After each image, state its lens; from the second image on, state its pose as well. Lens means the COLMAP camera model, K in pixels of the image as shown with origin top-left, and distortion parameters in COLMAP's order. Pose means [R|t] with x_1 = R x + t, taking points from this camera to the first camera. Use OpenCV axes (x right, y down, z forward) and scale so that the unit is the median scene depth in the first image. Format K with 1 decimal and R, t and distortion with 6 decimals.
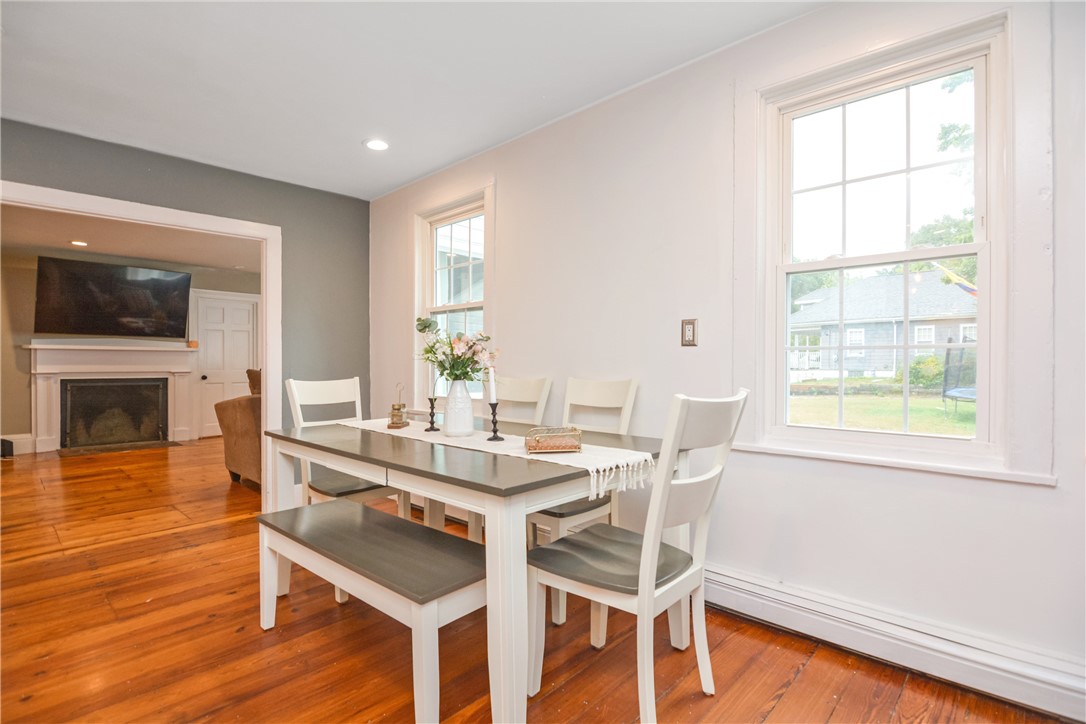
lens RADIAL K [[537.1, 0, 540.9], [0, 537.1, 361.7], [0, 0, 1]] dist [-0.011093, -0.006487]
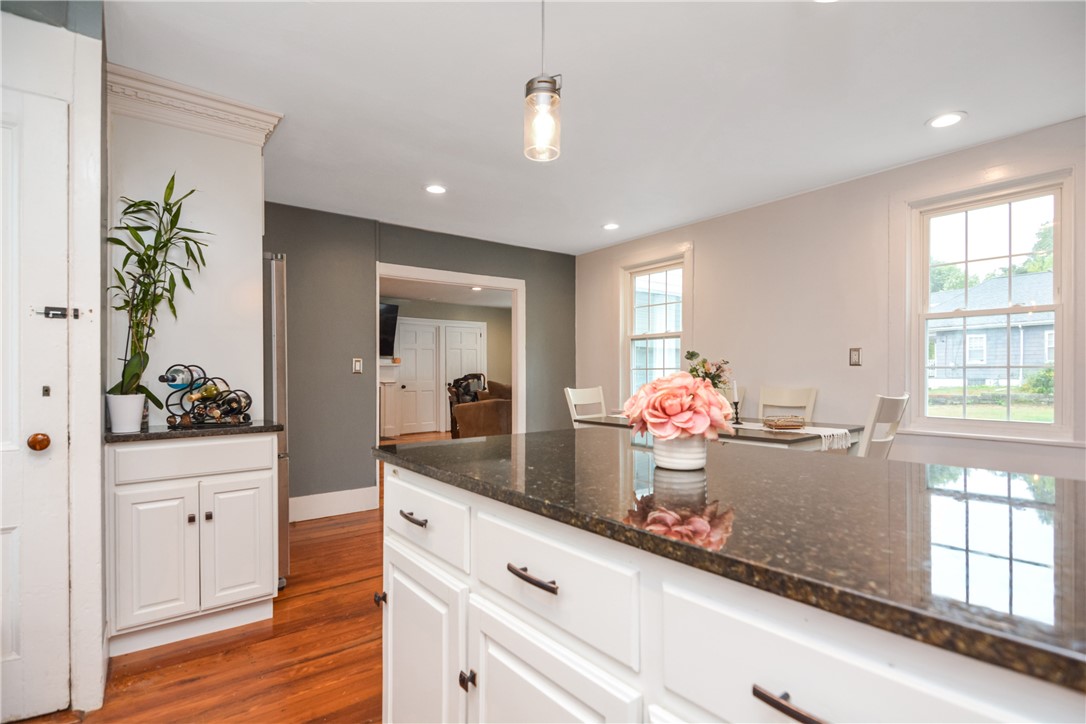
lens RADIAL K [[537.1, 0, 539.8], [0, 537.1, 371.5], [0, 0, 1]] dist [-0.011093, -0.006487]
pose [[0.987967, -0.005194, -0.154579, -0.143677], [0.005381, 0.999985, 0.000786, -0.007168], [0.154573, -0.001609, 0.987980, -0.244714]]
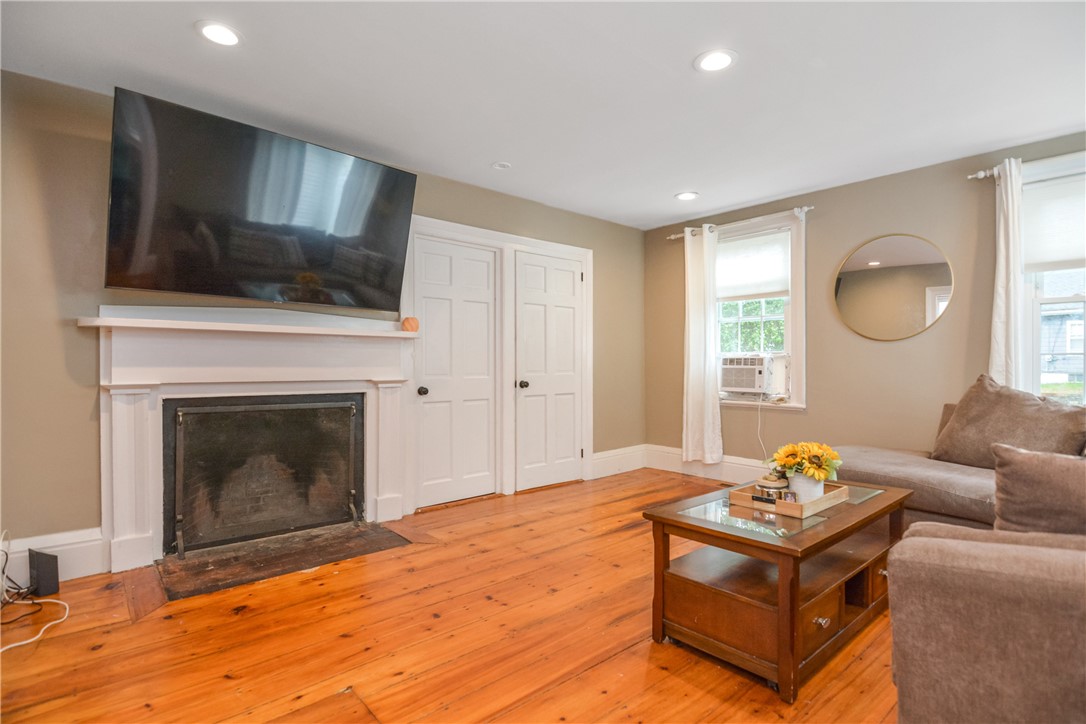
lens RADIAL K [[537.1, 0, 533.6], [0, 537.1, 362.1], [0, 0, 1]] dist [-0.011093, -0.006487]
pose [[0.994110, -0.004273, -0.108291, -0.576928], [0.003709, 0.999979, -0.005407, 0.006418], [0.108311, 0.004973, 0.994105, 0.619002]]
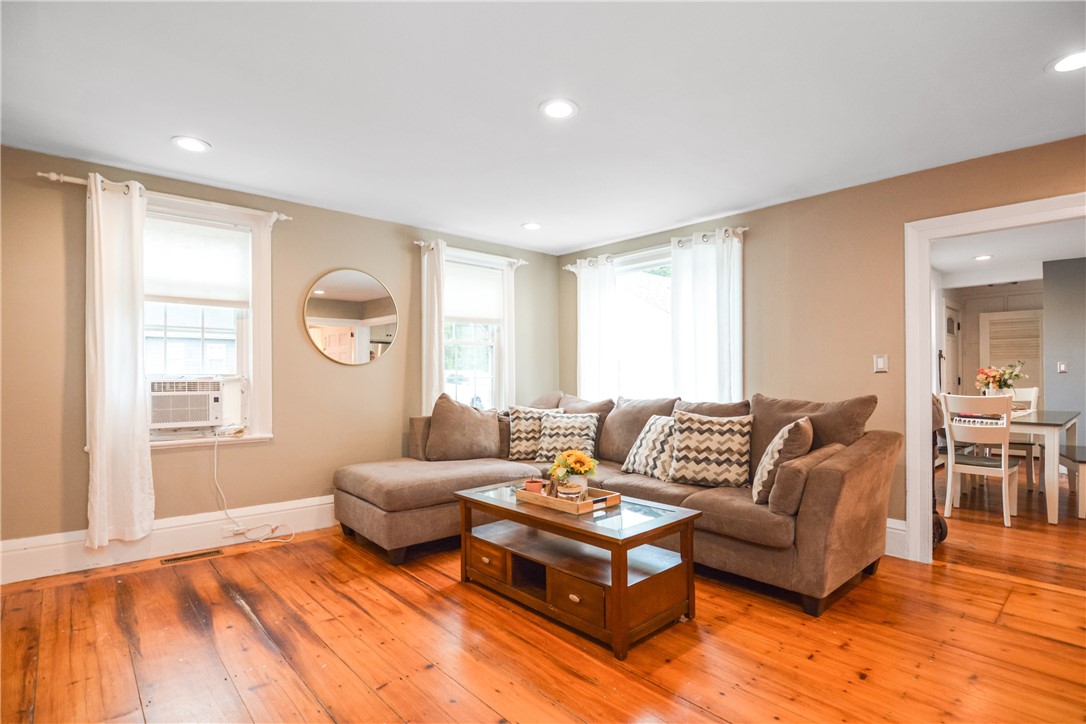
lens RADIAL K [[537.1, 0, 543.5], [0, 537.1, 377.6], [0, 0, 1]] dist [-0.011093, -0.006487]
pose [[0.089388, -0.011785, 0.995927, -0.890644], [0.005405, 0.999921, 0.011347, -0.010878], [-0.995982, 0.004368, 0.089444, 0.978841]]
